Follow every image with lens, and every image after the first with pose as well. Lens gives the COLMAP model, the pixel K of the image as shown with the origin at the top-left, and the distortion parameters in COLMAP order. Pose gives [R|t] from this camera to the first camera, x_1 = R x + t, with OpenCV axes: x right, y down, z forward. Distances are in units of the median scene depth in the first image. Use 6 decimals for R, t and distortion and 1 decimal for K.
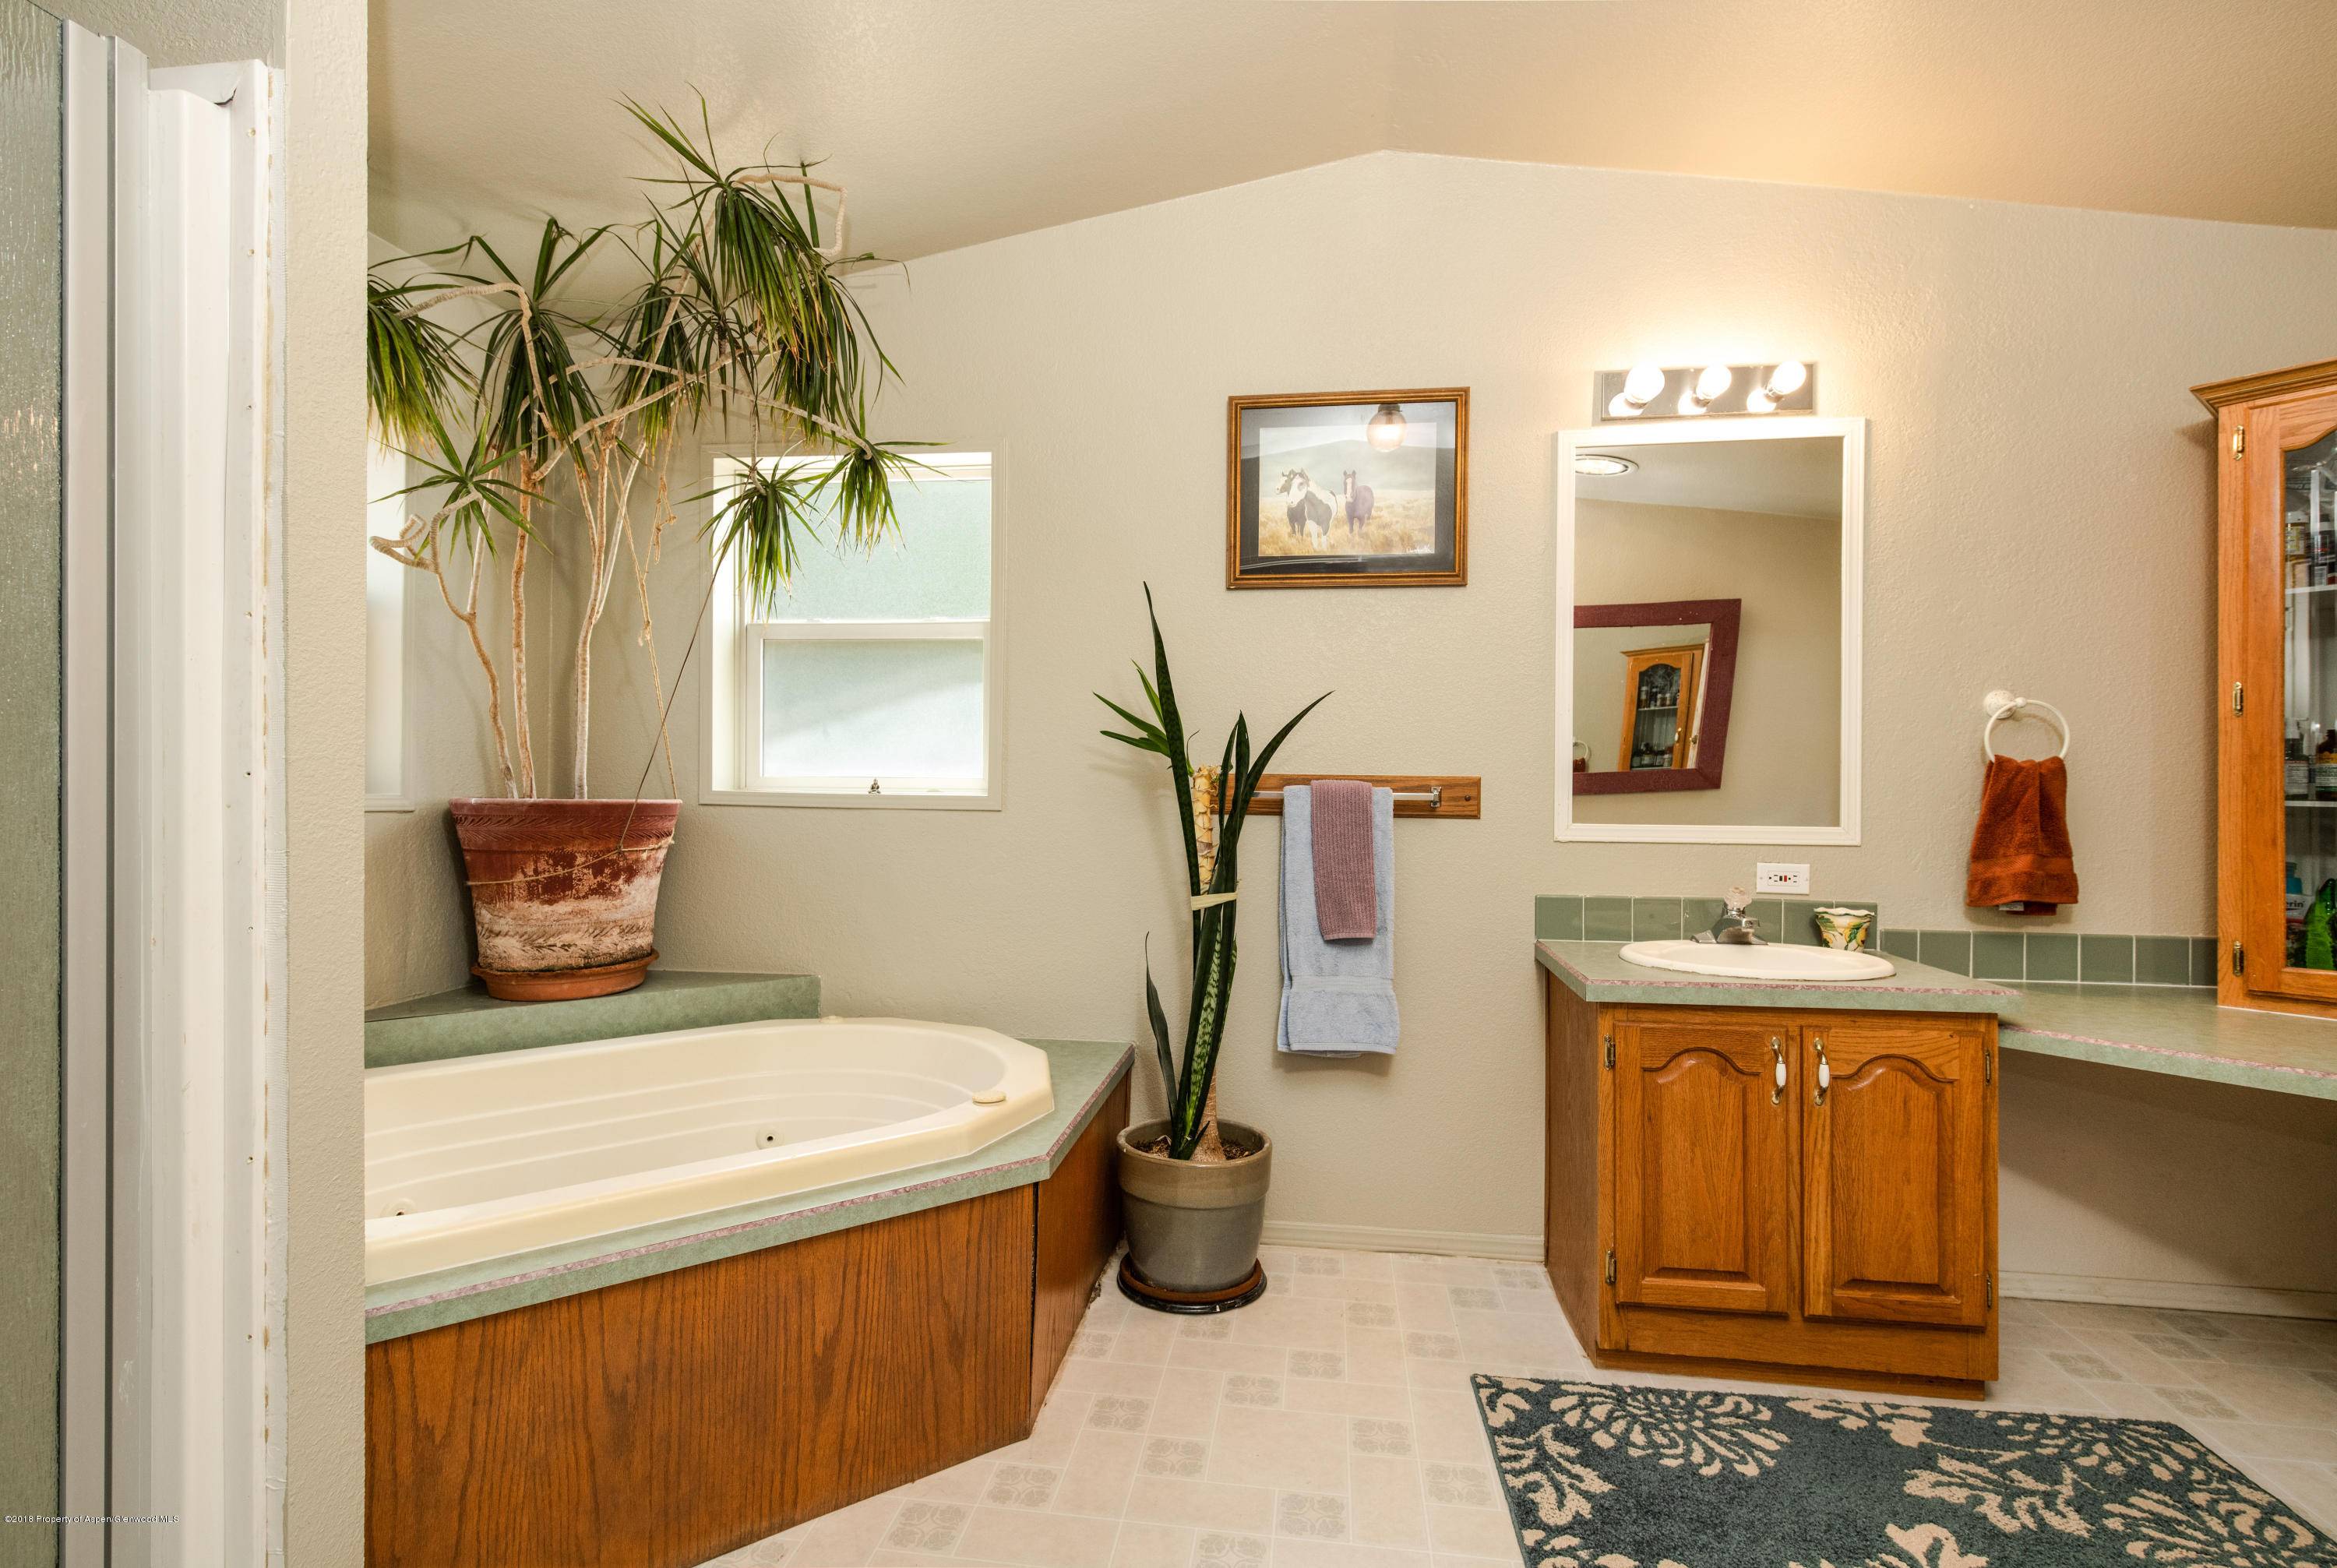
lens RADIAL K [[1079.1, 0, 1168.5], [0, 1079.1, 784.0], [0, 0, 1]] dist [-0.011410, 0.000032]
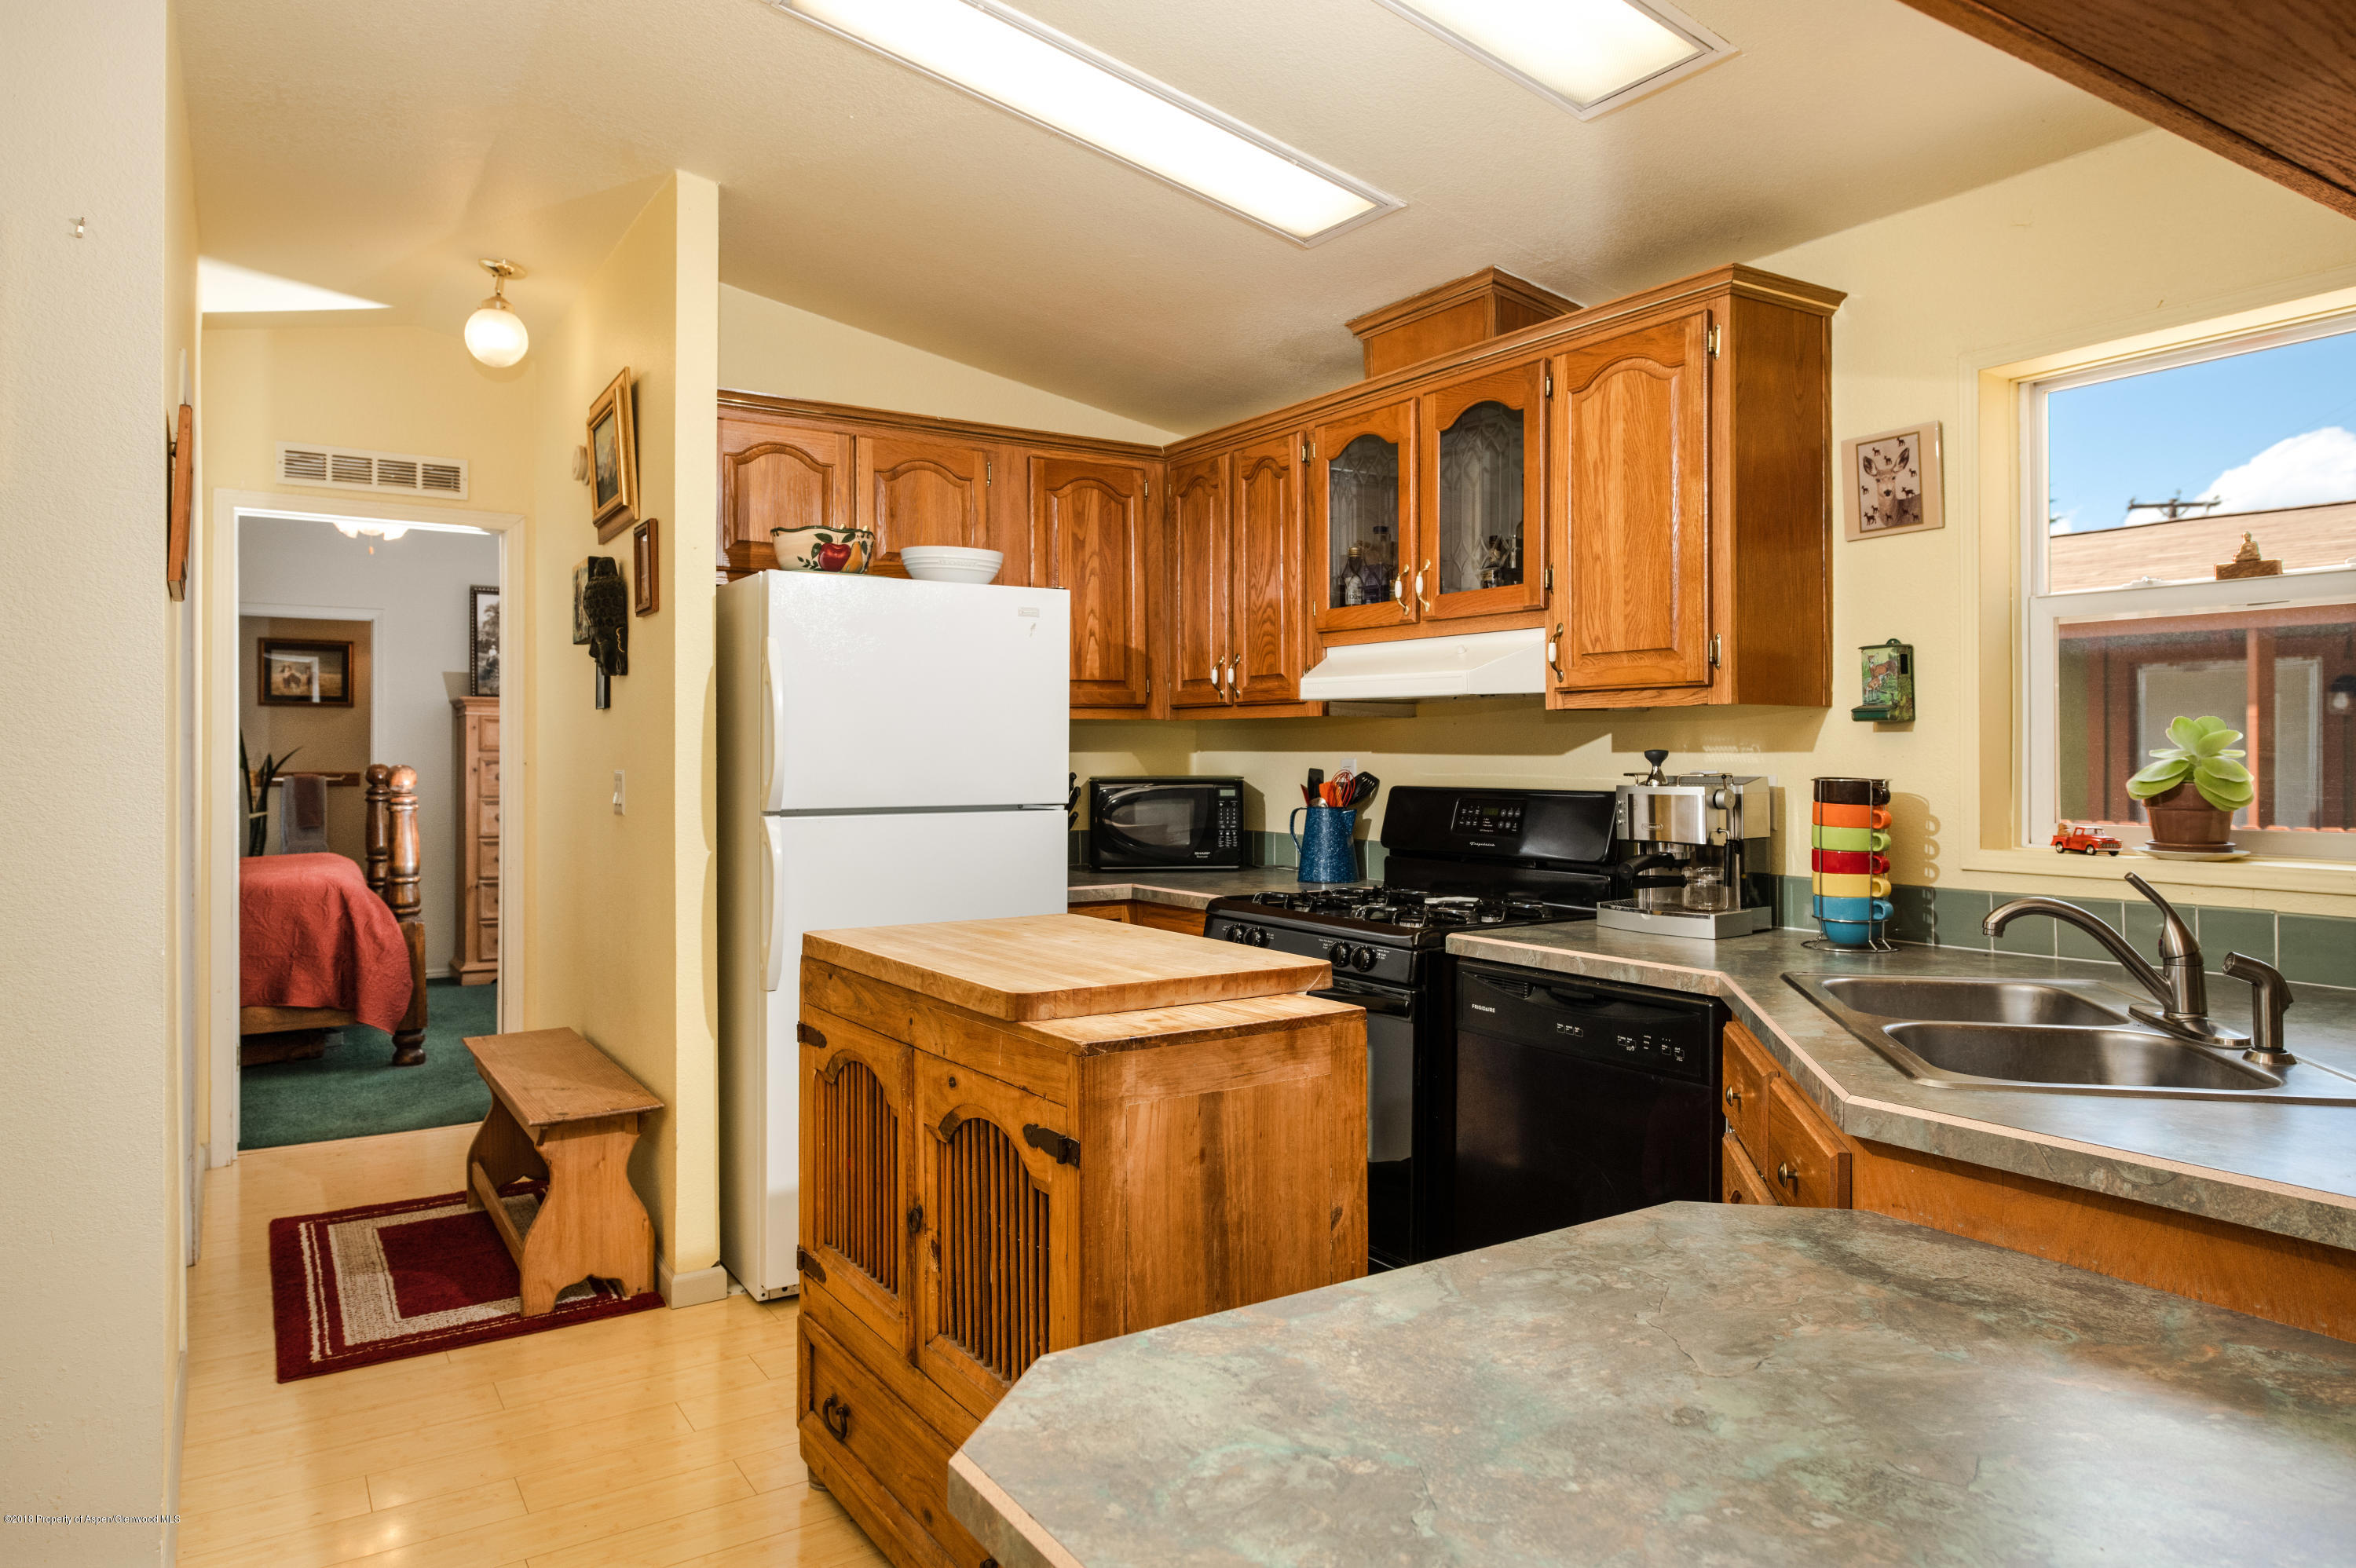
lens RADIAL K [[1462.5, 0, 1175.0], [0, 1462.5, 747.1], [0, 0, 1]] dist [0.003501, 0.001098]
pose [[0.750552, 0.003292, 0.660803, -0.732313], [0.000736, 0.999983, -0.005818, -0.052648], [-0.660811, 0.004853, 0.750537, -3.738490]]
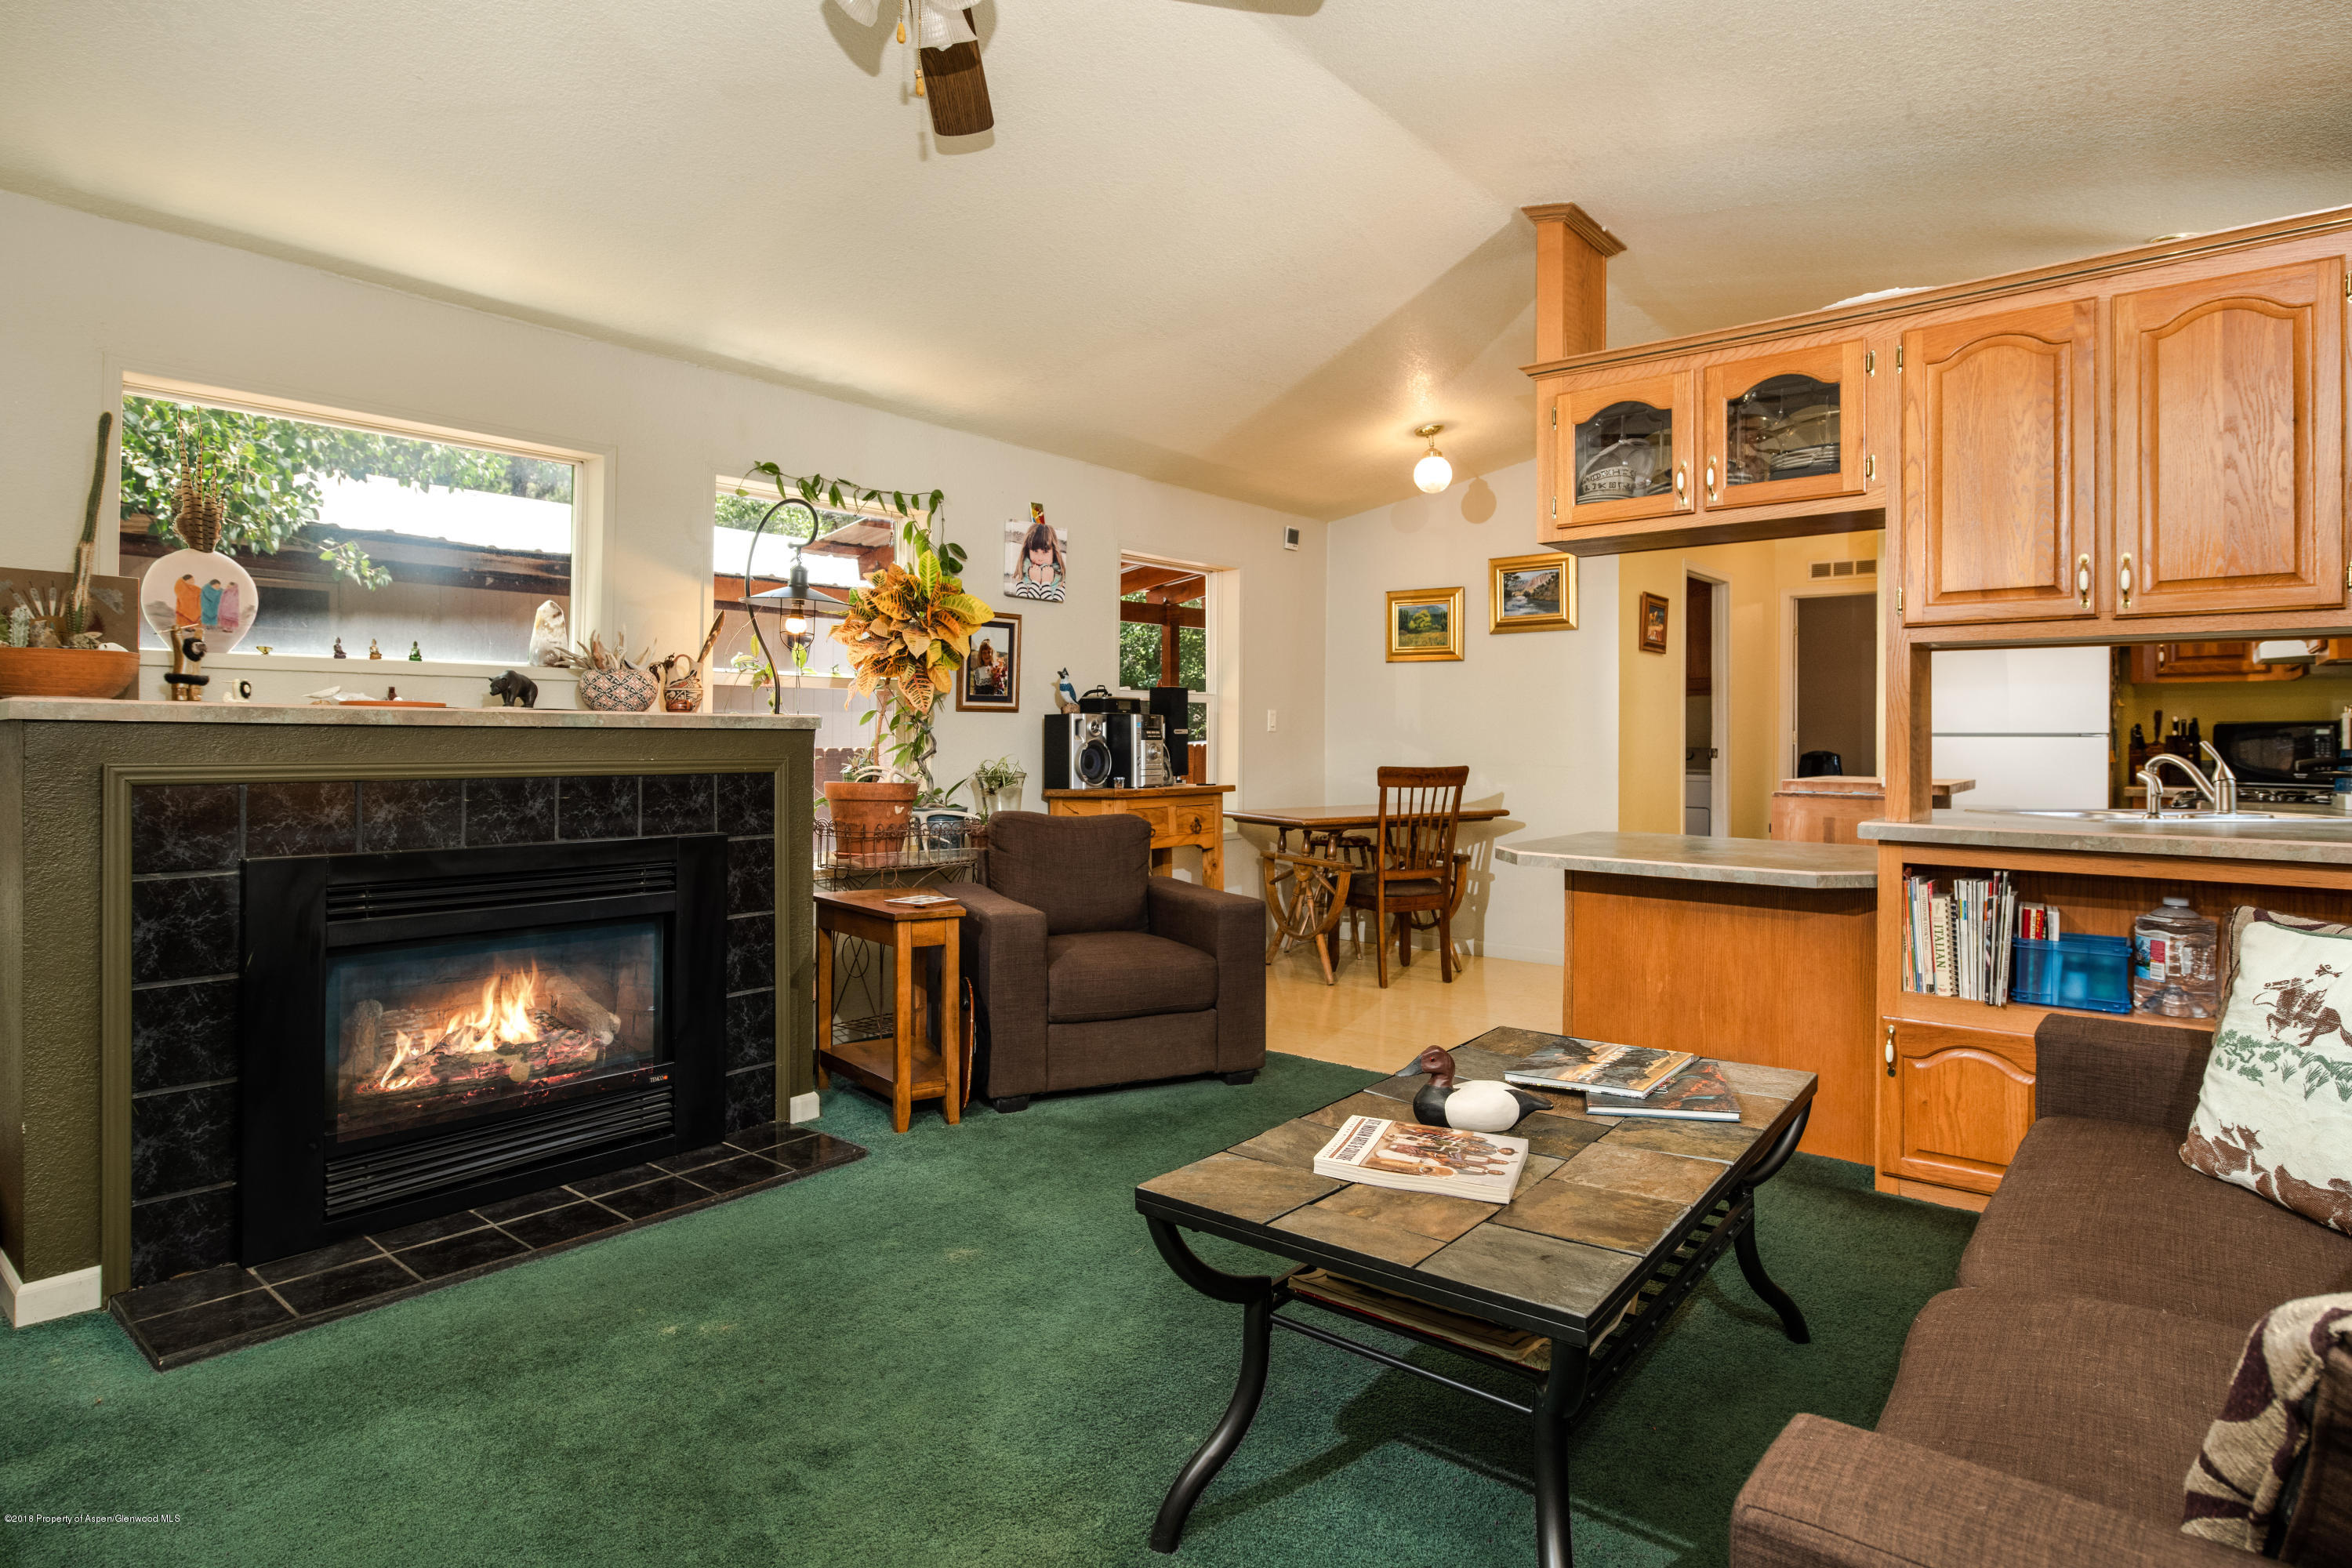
lens RADIAL K [[1247.6, 0, 1175.5], [0, 1247.6, 741.8], [0, 0, 1]] dist [0.002432, 0.000239]
pose [[0.862834, 0.006895, -0.505441, -0.109840], [-0.005783, 0.999976, 0.003770, 0.012554], [0.505455, -0.000330, 0.862853, -5.241465]]
